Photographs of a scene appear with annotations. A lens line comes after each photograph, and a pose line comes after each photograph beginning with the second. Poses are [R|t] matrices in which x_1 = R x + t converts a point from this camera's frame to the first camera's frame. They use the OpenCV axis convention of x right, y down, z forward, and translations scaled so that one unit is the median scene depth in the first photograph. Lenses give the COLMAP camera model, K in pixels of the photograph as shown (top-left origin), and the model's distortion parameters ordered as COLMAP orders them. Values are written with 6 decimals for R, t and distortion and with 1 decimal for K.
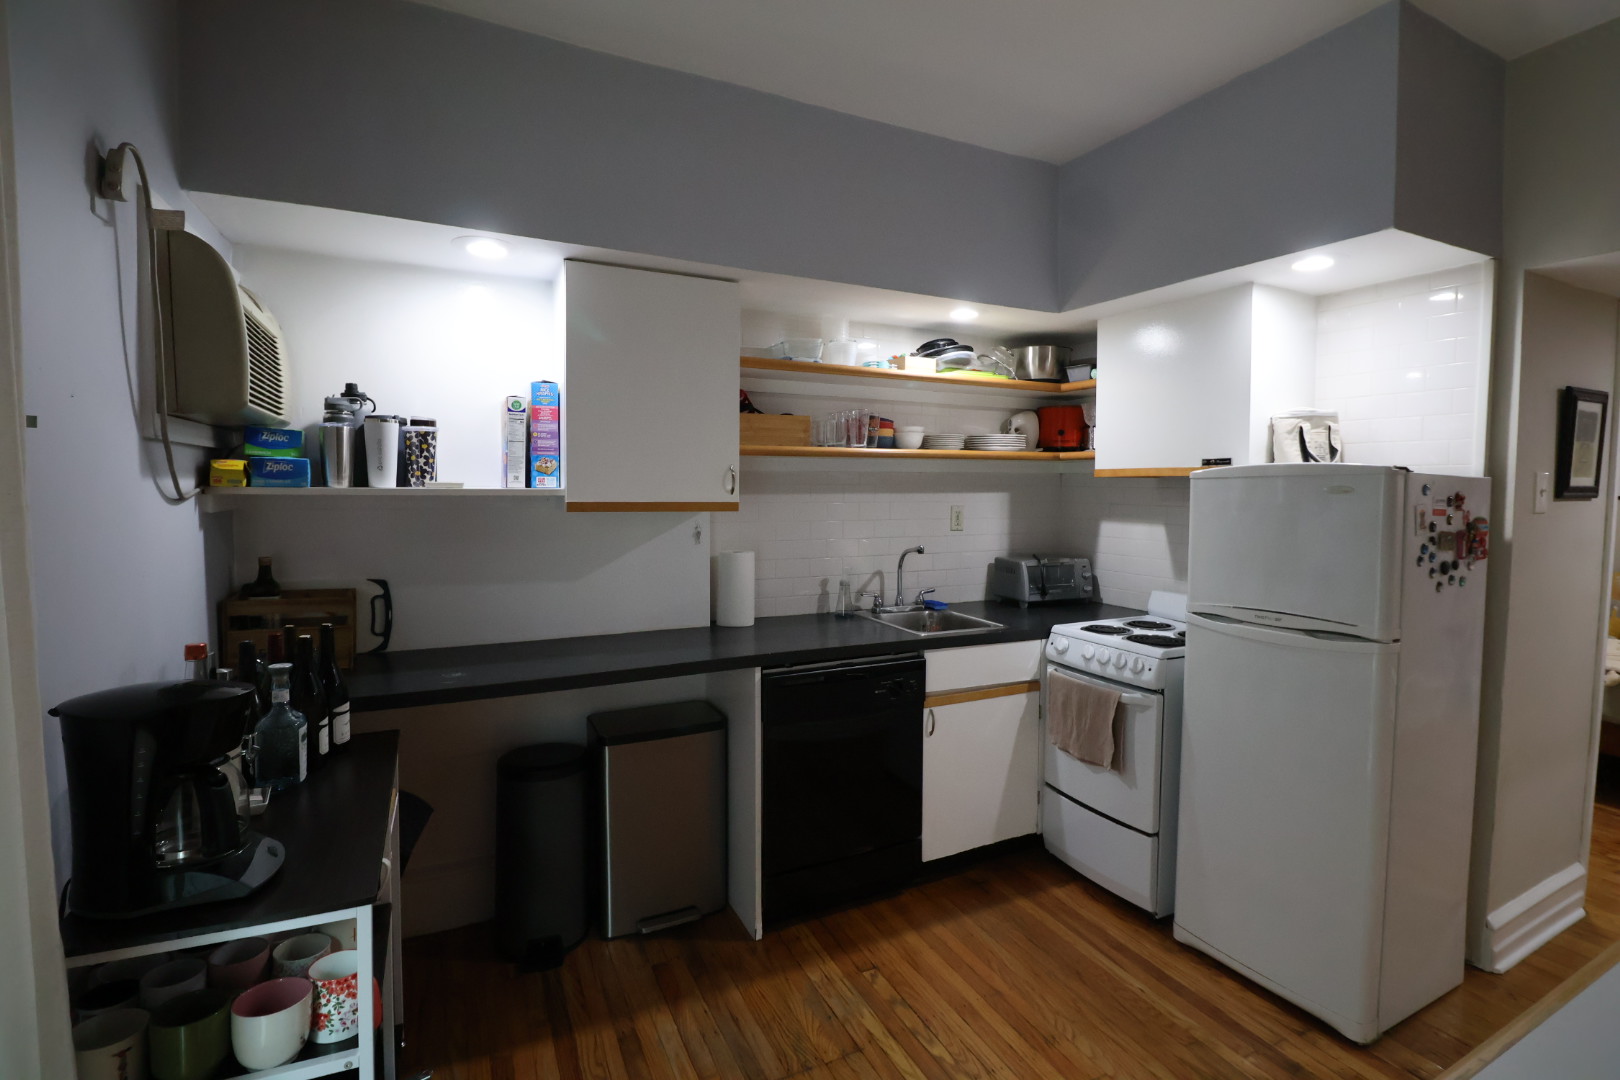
lens RADIAL K [[764.3, 0, 810.0], [0, 764.3, 540.0], [0, 0, 1]] dist [0.000288, 0.000017]
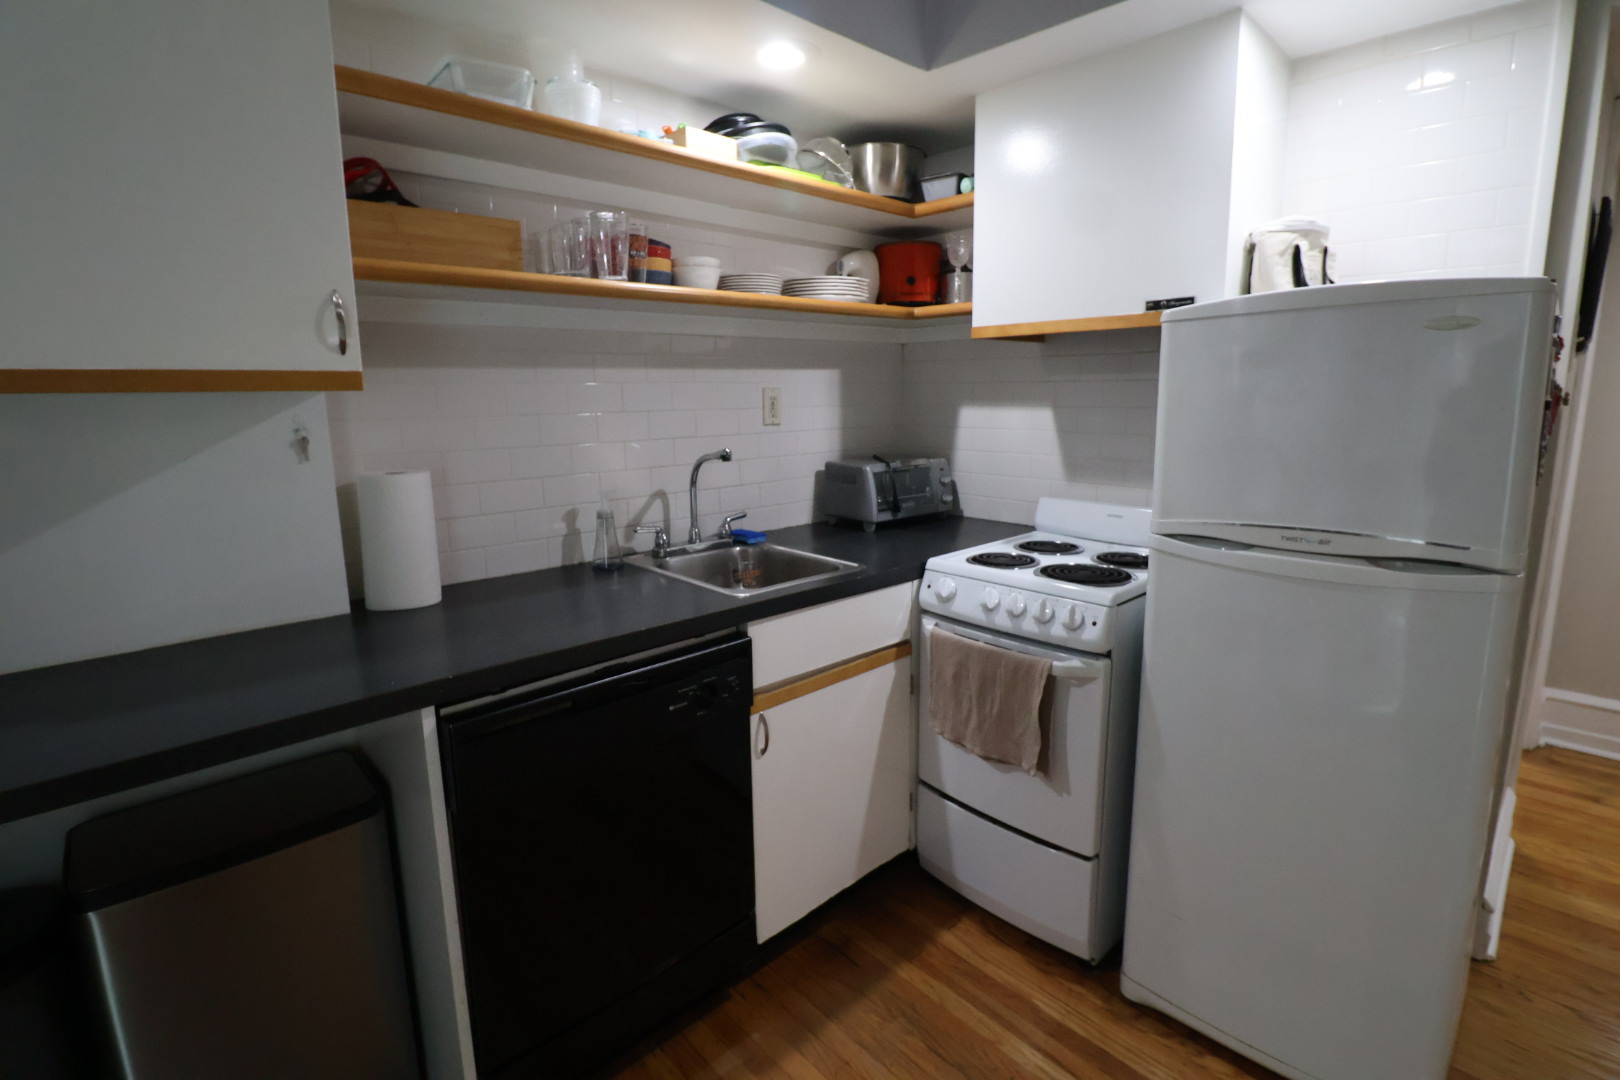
lens RADIAL K [[769.5, 0, 828.9], [0, 769.5, 515.7], [0, 0, 1]] dist [0.001232, -0.014855]
pose [[0.949477, -0.065564, 0.306911, 0.028339], [0.037897, 0.994731, 0.095259, 0.005505], [-0.311539, -0.078816, 0.946959, 0.386374]]
